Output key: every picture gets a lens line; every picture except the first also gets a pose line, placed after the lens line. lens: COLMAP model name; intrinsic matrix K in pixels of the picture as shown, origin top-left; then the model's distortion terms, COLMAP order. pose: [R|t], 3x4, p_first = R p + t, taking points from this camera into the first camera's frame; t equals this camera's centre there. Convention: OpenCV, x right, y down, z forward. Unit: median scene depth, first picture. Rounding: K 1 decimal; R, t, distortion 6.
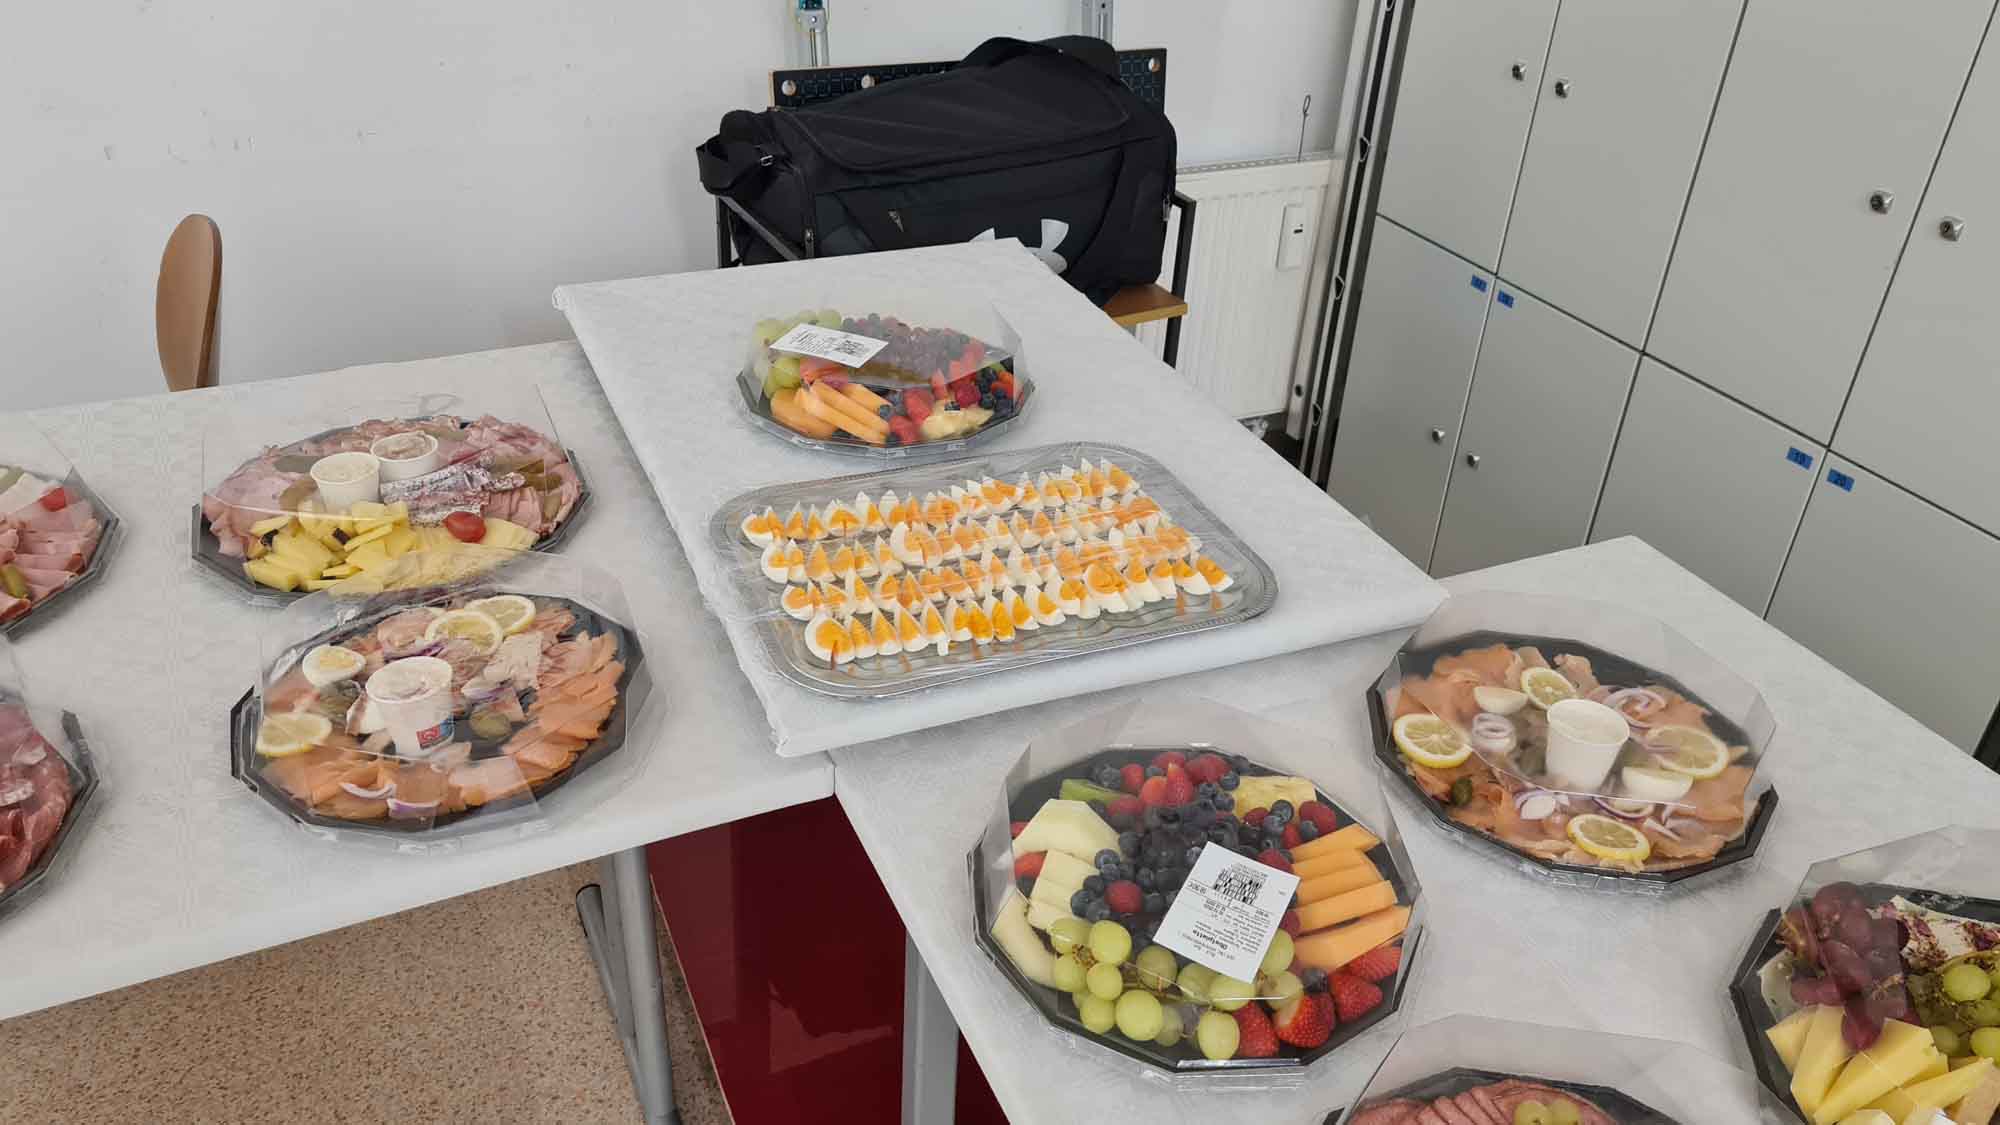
lens RADIAL K [[1477.7, 0, 1000.0], [0, 1477.7, 562.5], [0, 0, 1]] dist [0.039004, -0.030446]
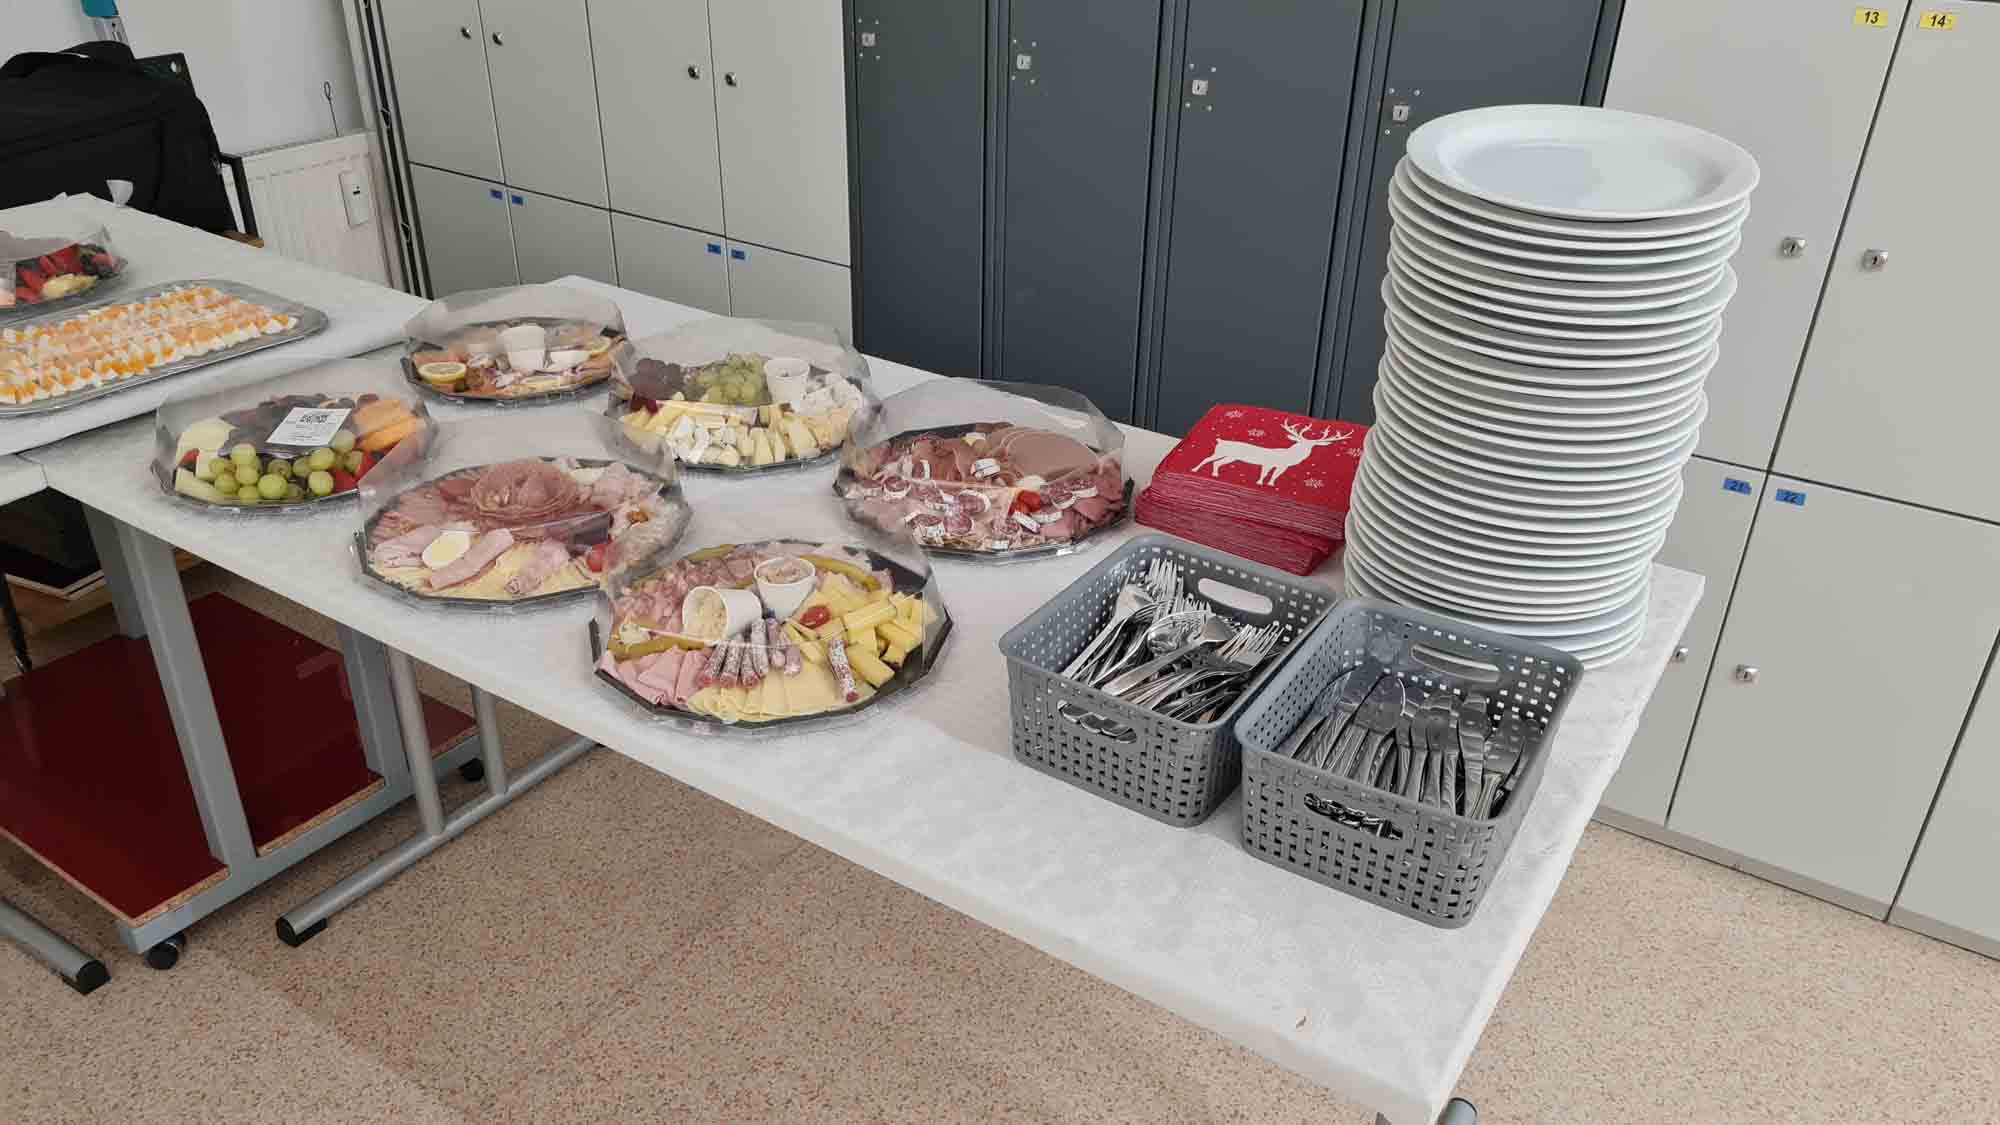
lens RADIAL K [[1477.7, 0, 1000.0], [0, 1477.7, 562.5], [0, 0, 1]] dist [0.039004, -0.030446]
pose [[0.841235, -0.285280, 0.459281, -0.009857], [0.301246, 0.952707, 0.039995, 0.280499], [-0.448970, 0.104711, 0.887390, -0.478909]]
